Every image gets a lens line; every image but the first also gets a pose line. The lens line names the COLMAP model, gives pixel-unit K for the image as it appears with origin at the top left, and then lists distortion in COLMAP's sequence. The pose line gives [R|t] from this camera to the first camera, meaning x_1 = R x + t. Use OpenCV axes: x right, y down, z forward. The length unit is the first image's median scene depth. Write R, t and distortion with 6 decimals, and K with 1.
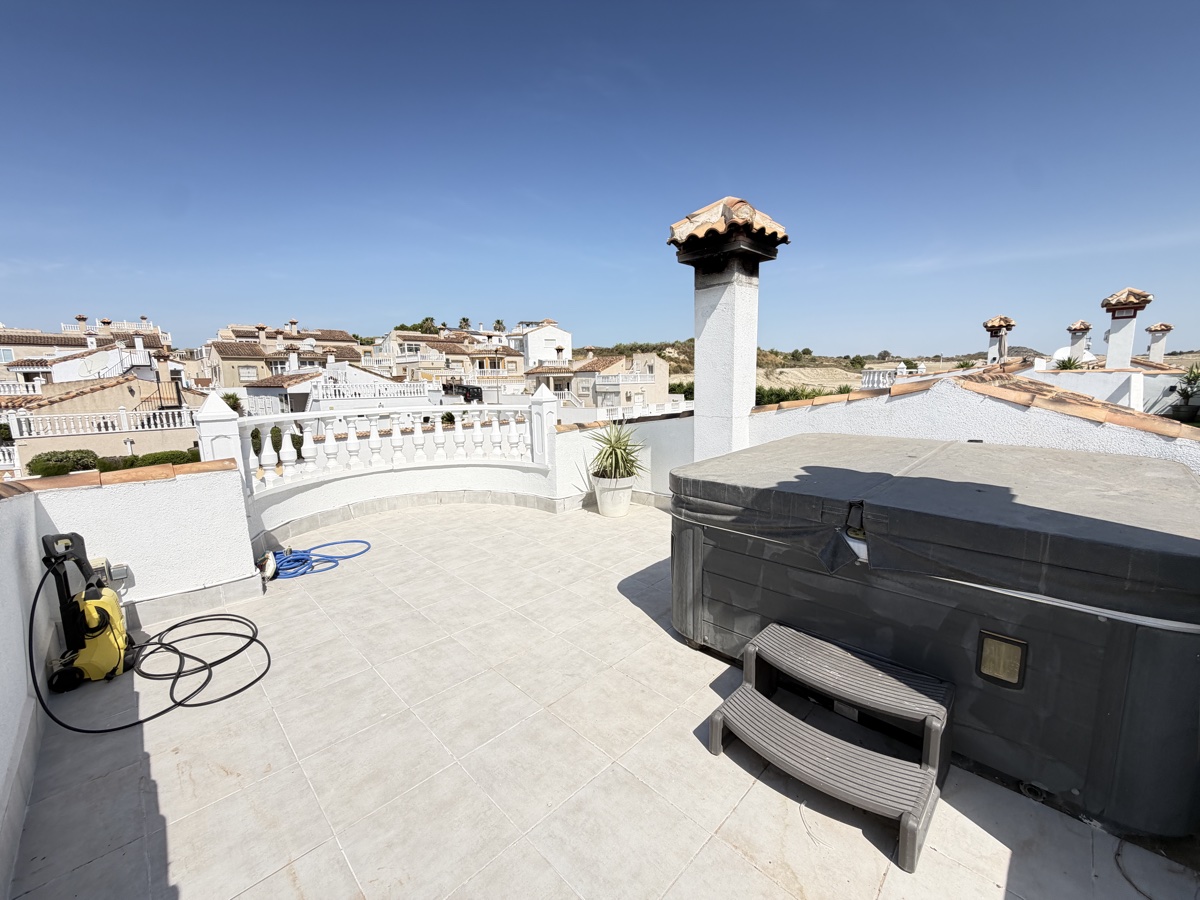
lens RADIAL K [[475.8, 0, 597.9], [0, 475.8, 449.0], [0, 0, 1]] dist [-0.001121, -0.000301]
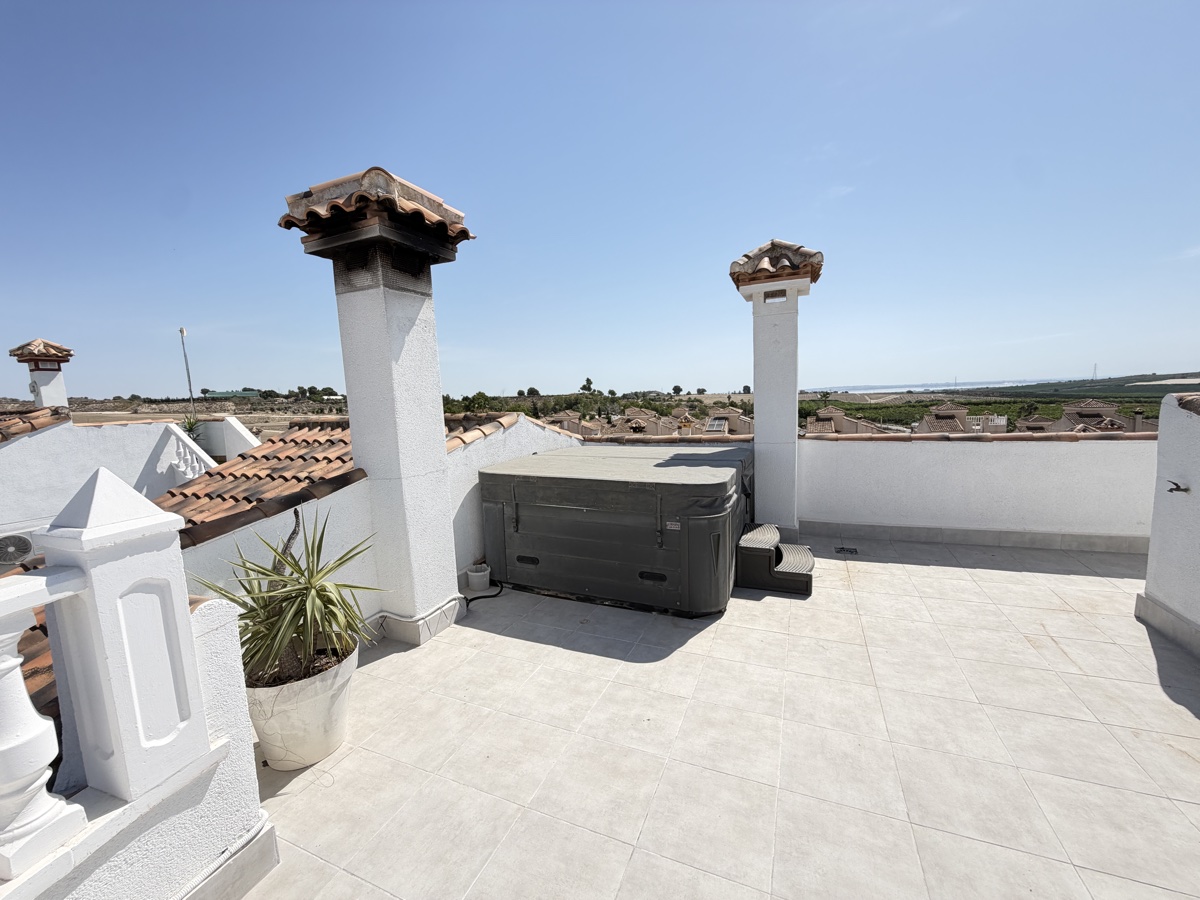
lens RADIAL K [[475.8, 0, 597.1], [0, 475.8, 450.6], [0, 0, 1]] dist [-0.001121, -0.000301]
pose [[-0.363401, -0.072517, 0.928806, -0.572928], [0.185728, 0.971315, 0.148503, -0.178708], [-0.912932, 0.226471, -0.339509, 1.118363]]
